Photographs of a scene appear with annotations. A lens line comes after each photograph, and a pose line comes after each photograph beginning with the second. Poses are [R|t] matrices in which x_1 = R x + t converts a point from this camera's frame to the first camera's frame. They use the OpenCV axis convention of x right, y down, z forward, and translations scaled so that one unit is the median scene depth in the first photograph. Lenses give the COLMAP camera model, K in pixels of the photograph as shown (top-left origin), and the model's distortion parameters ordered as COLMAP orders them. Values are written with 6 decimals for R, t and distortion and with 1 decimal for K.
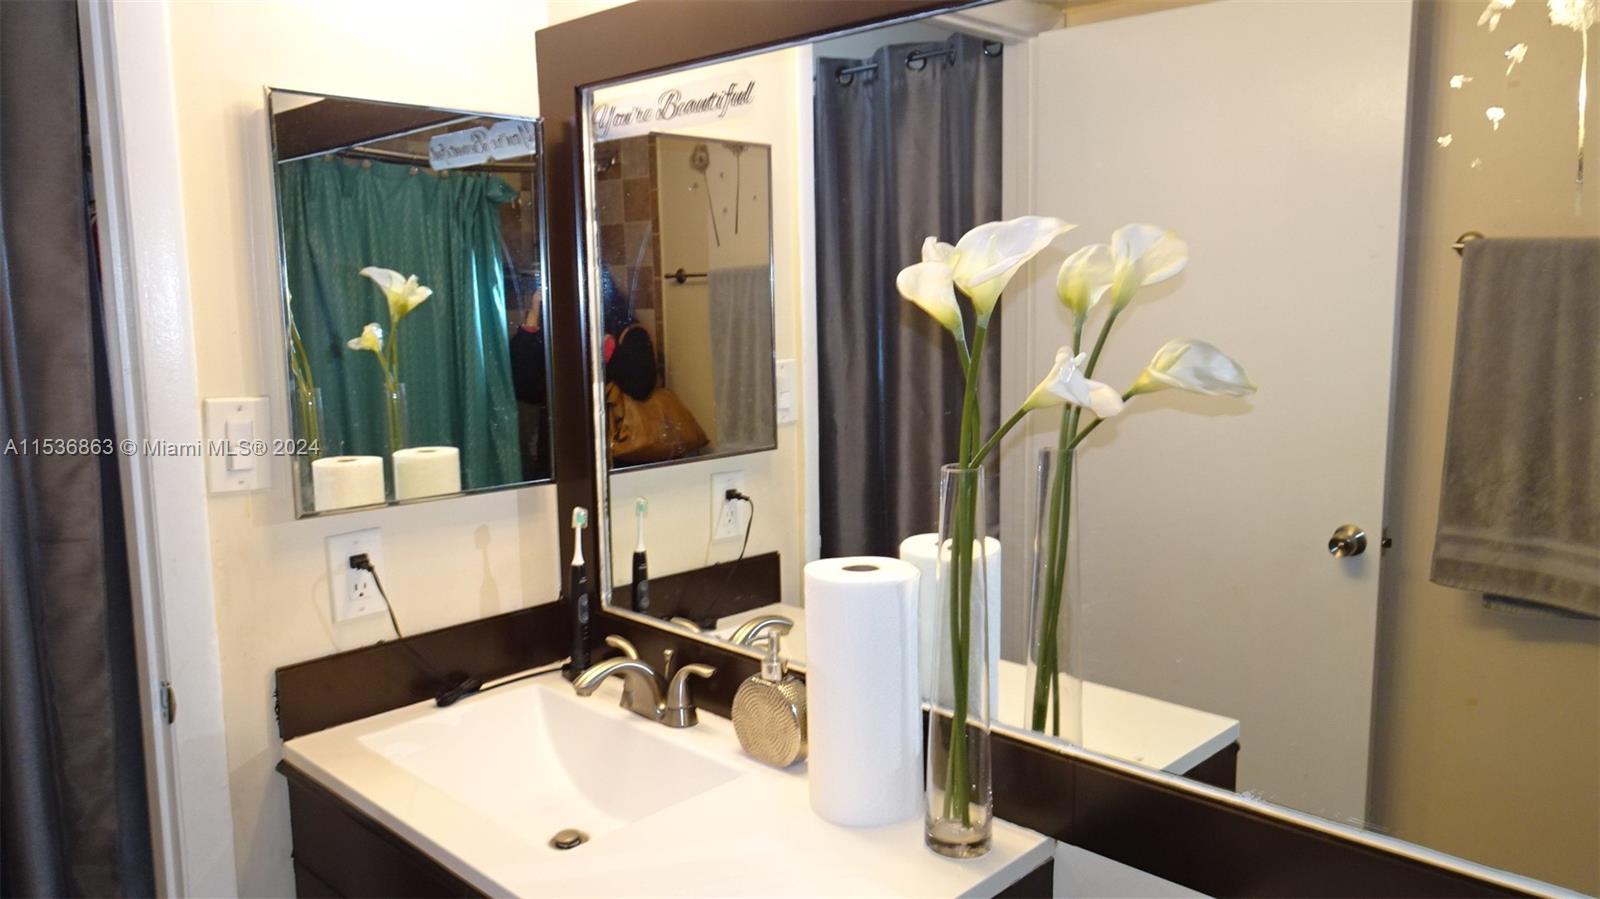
lens RADIAL K [[1144.3, 0, 804.5], [0, 1144.3, 452.1], [0, 0, 1]] dist [0.012678, -0.001921]
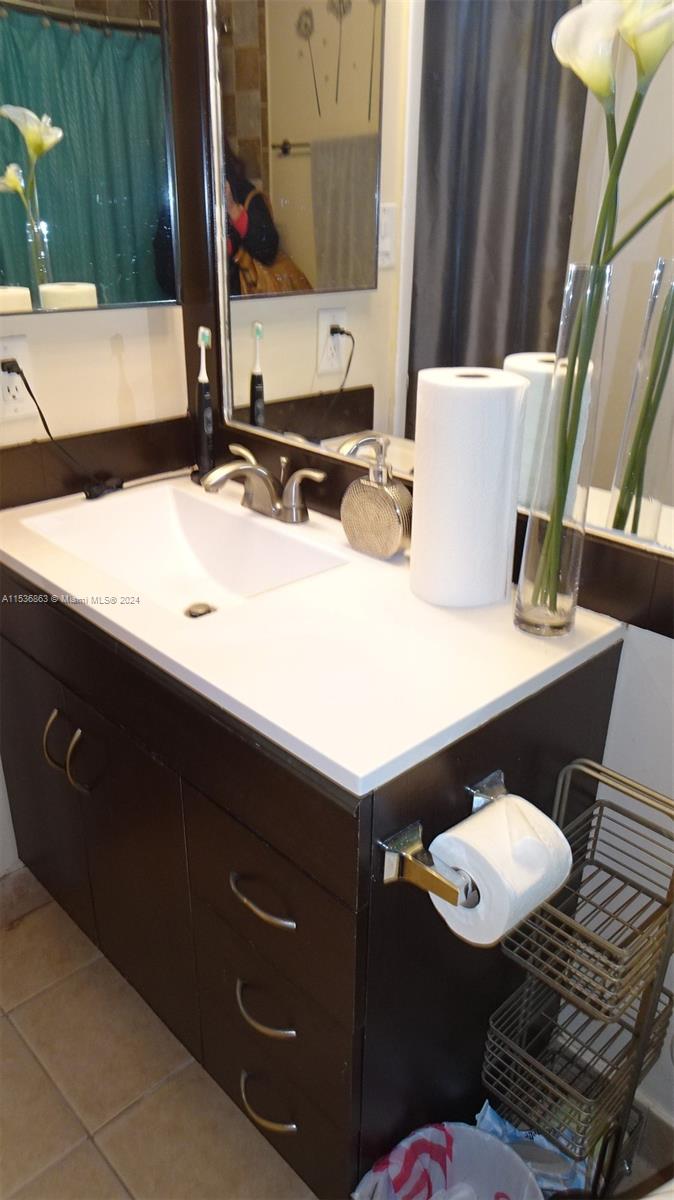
lens RADIAL K [[858.2, 0, 336.8], [0, 858.2, 603.3], [0, 0, 1]] dist [0.012678, -0.001921]
pose [[0.998686, 0.042465, -0.028672, -0.032578], [-0.032030, 0.954175, 0.297529, 0.050966], [0.039993, -0.296220, 0.954282, 0.130172]]
